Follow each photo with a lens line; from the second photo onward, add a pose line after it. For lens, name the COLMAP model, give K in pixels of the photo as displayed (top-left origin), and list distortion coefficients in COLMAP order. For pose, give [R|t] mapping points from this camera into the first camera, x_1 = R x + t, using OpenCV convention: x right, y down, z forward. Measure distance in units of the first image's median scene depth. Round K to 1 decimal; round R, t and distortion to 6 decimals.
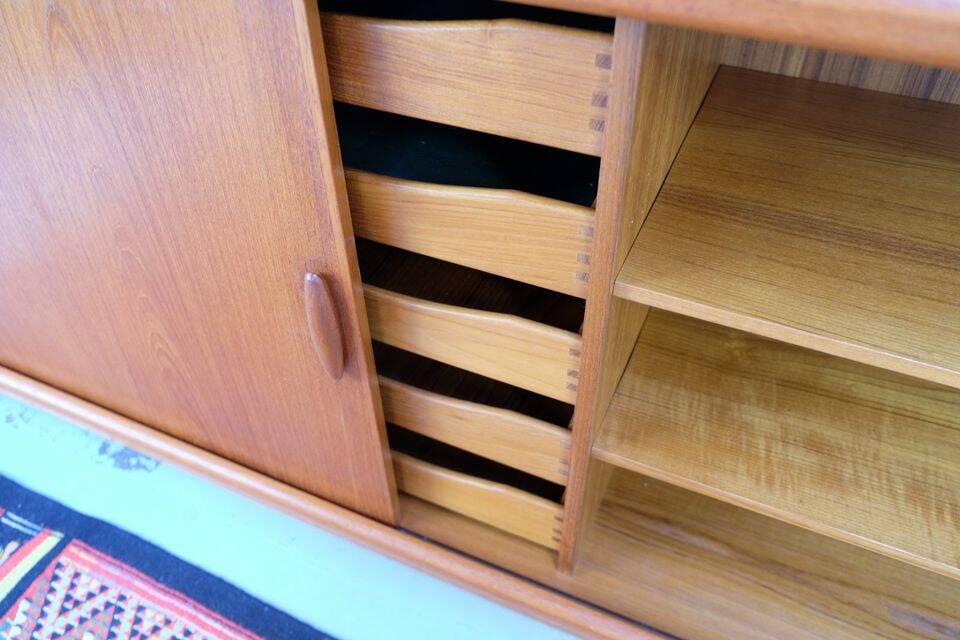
lens RADIAL K [[749.7, 0, 480.0], [0, 749.7, 320.0], [0, 0, 1]] dist [-0.043024, 0.030860]
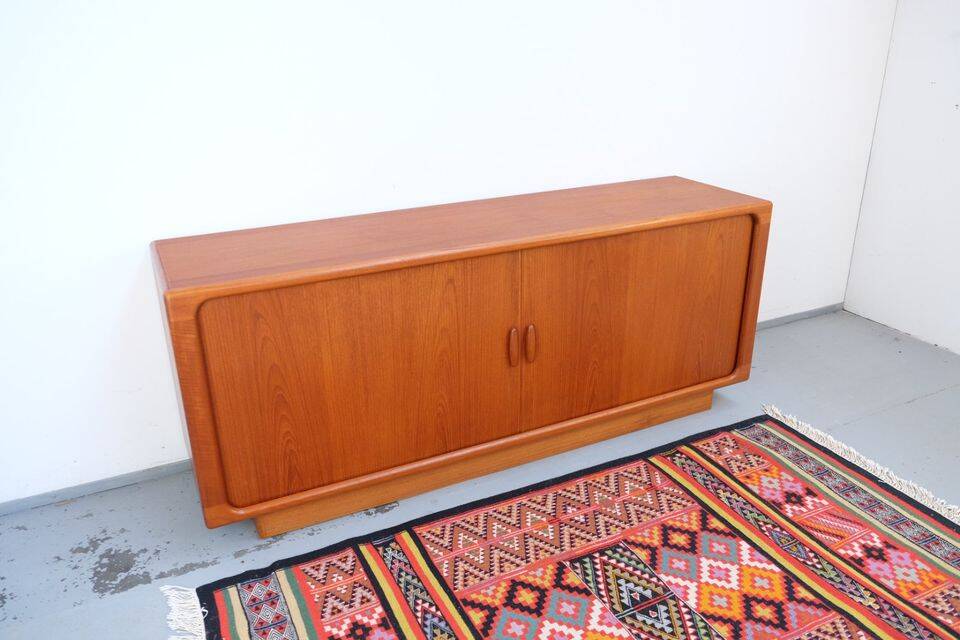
lens RADIAL K [[749.7, 0, 480.0], [0, 749.7, 320.0], [0, 0, 1]] dist [-0.043024, 0.030860]
pose [[0.639072, -0.284968, 0.714409, -1.920864], [0.532906, 0.833812, -0.144113, 0.225359], [-0.554616, 0.472811, 0.684727, -0.950123]]
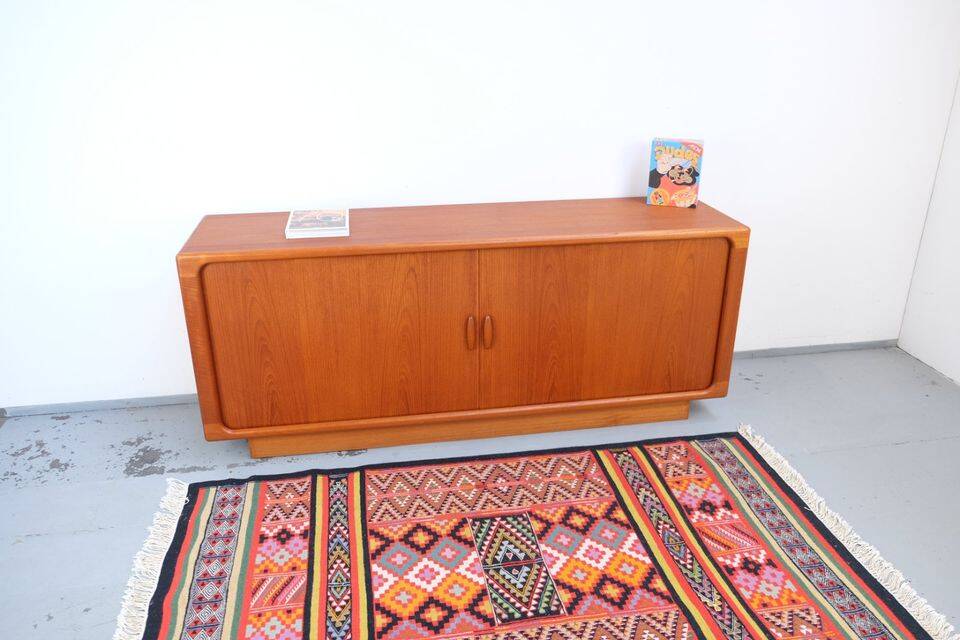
lens RADIAL K [[749.7, 0, 480.0], [0, 749.7, 320.0], [0, 0, 1]] dist [-0.043024, 0.030860]
pose [[0.831225, -0.200789, 0.518410, -1.561737], [0.375320, 0.890598, -0.256848, 0.695305], [-0.410123, 0.408068, 0.815647, -1.627161]]
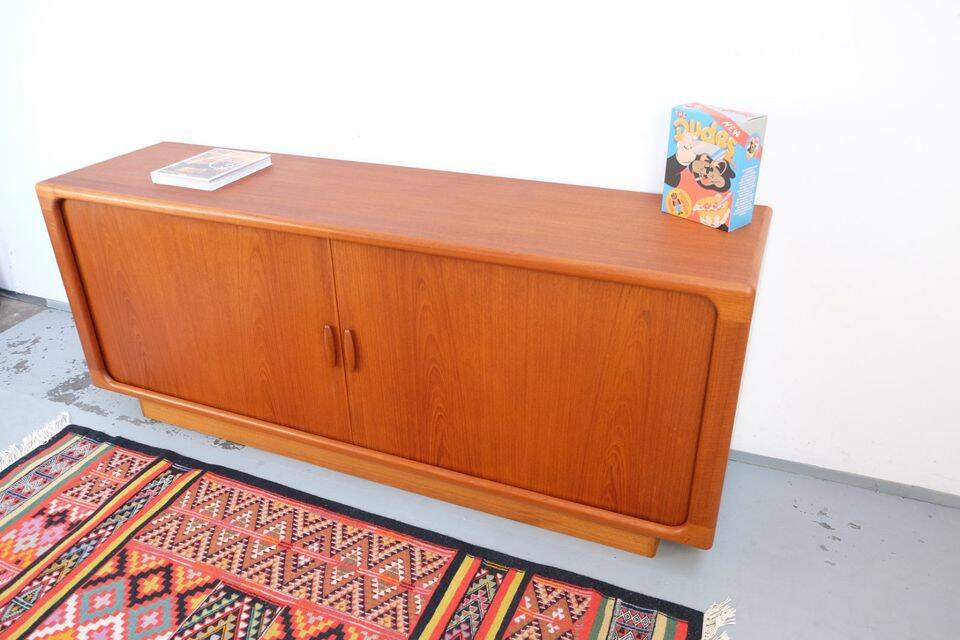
lens RADIAL K [[749.7, 0, 480.0], [0, 749.7, 320.0], [0, 0, 1]] dist [-0.043024, 0.030860]
pose [[0.999681, -0.013241, 0.021498, 0.226706], [0.018576, 0.962377, -0.271083, 0.506993], [-0.017100, 0.271396, 0.962316, -1.328262]]
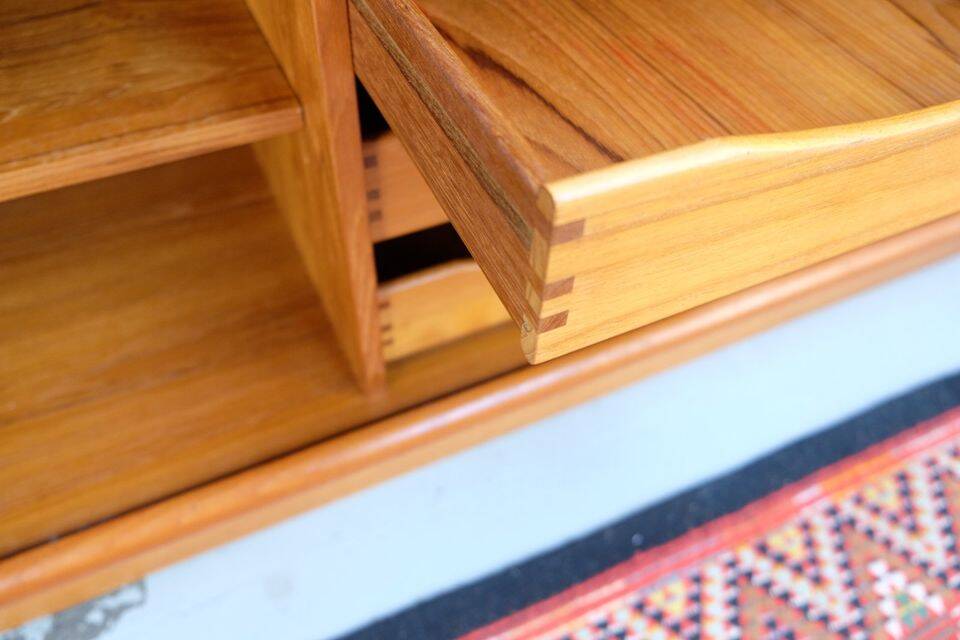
lens RADIAL K [[749.7, 0, 480.0], [0, 749.7, 320.0], [0, 0, 1]] dist [-0.011997, -0.006722]
pose [[0.650482, -0.556862, 0.516505, -0.523582], [0.494905, 0.826612, 0.267920, 0.005364], [-0.576144, 0.081343, 0.813290, 0.447089]]
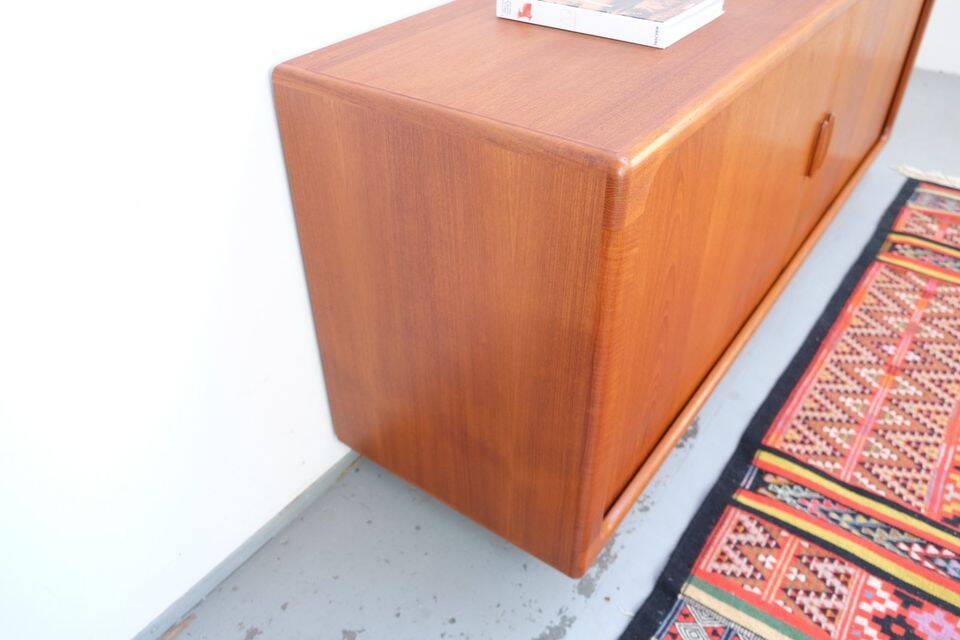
lens RADIAL K [[749.7, 0, 480.0], [0, 749.7, 320.0], [0, 0, 1]] dist [-0.011997, -0.006722]
pose [[0.208704, -0.584141, 0.784361, -1.792632], [0.681832, 0.661873, 0.311496, -0.755664], [-0.701105, 0.469792, 0.536421, 0.508583]]
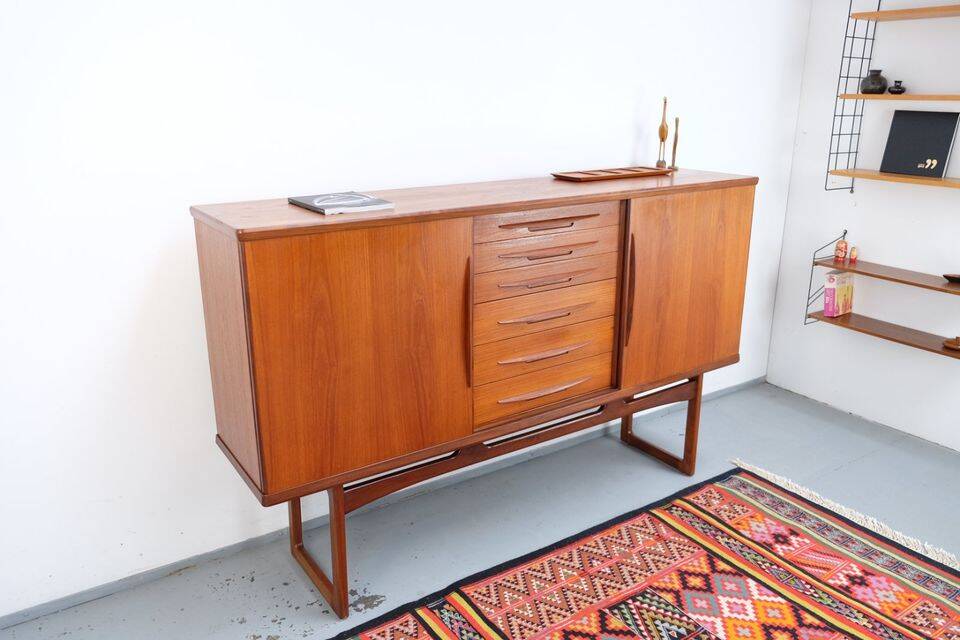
lens RADIAL K [[749.7, 0, 480.0], [0, 749.7, 320.0], [0, 0, 1]] dist [-0.043024, 0.030860]
pose [[0.524295, -0.238508, 0.817453, -2.388735], [0.579049, 0.803719, -0.136887, -0.031366], [-0.624354, 0.545114, 0.559494, -0.891406]]
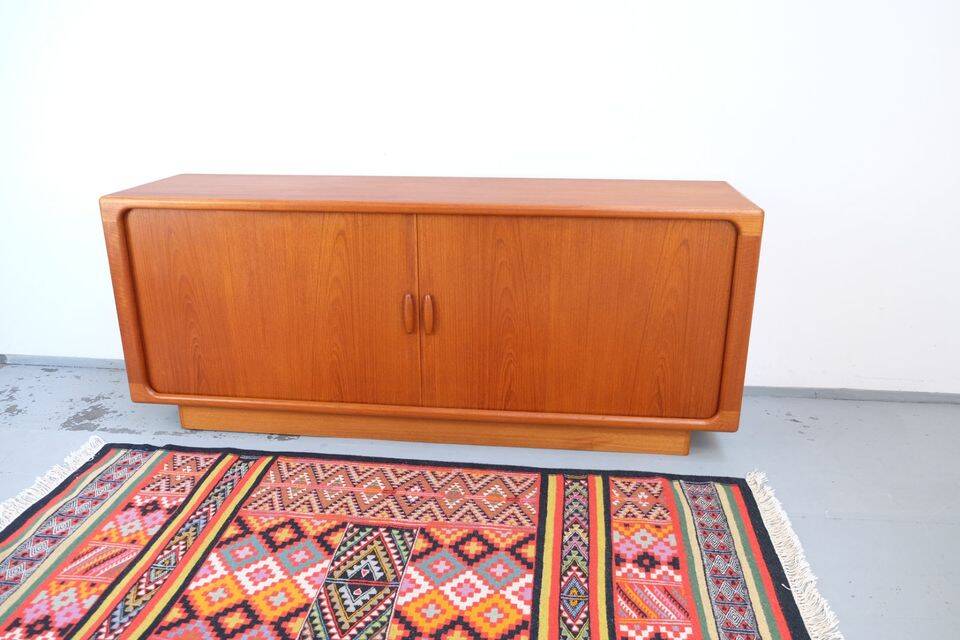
lens RADIAL K [[749.7, 0, 480.0], [0, 749.7, 320.0], [0, 0, 1]] dist [-0.043024, 0.030860]
pose [[0.952592, -0.087173, 0.291495, -0.630383], [0.201033, 0.899480, -0.387971, 1.007983], [-0.228373, 0.428178, 0.874362, -1.461621]]
